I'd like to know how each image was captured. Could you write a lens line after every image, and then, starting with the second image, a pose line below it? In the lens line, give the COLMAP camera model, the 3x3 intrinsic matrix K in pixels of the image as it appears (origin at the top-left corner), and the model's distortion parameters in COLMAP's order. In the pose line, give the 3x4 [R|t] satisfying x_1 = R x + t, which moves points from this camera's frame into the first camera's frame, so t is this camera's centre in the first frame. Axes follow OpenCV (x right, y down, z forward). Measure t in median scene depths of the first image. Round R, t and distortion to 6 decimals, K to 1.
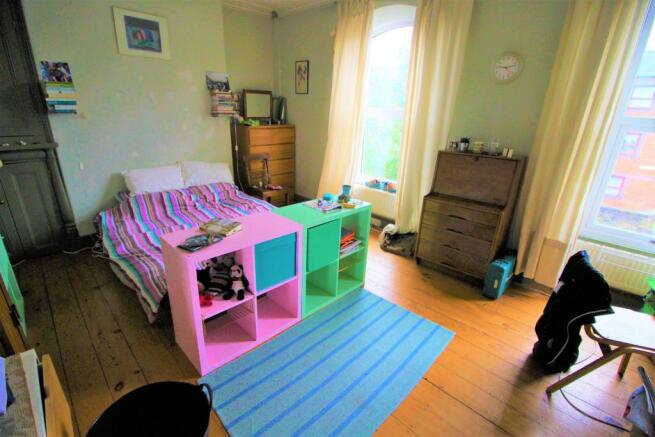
lens RADIAL K [[301.0, 0, 322.3], [0, 301.0, 220.3], [0, 0, 1]] dist [-0.023336, -0.001005]
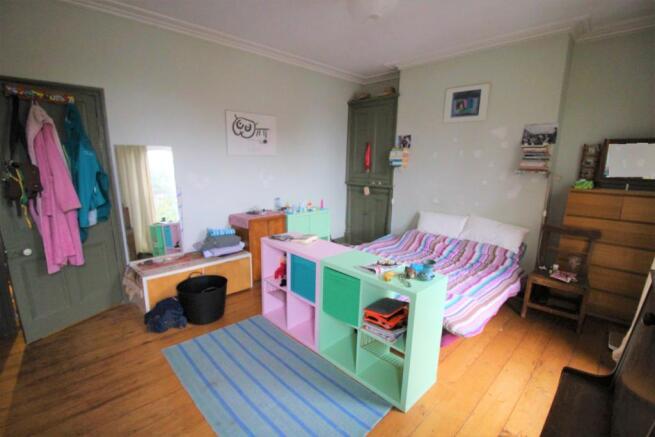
lens RADIAL K [[301.0, 0, 323.1], [0, 301.0, 218.8], [0, 0, 1]] dist [-0.023336, -0.001005]
pose [[-0.005648, 0.157021, -0.987579, 0.649057], [-0.357291, 0.922088, 0.148652, -0.189258], [0.933976, 0.353692, 0.050894, 0.593535]]
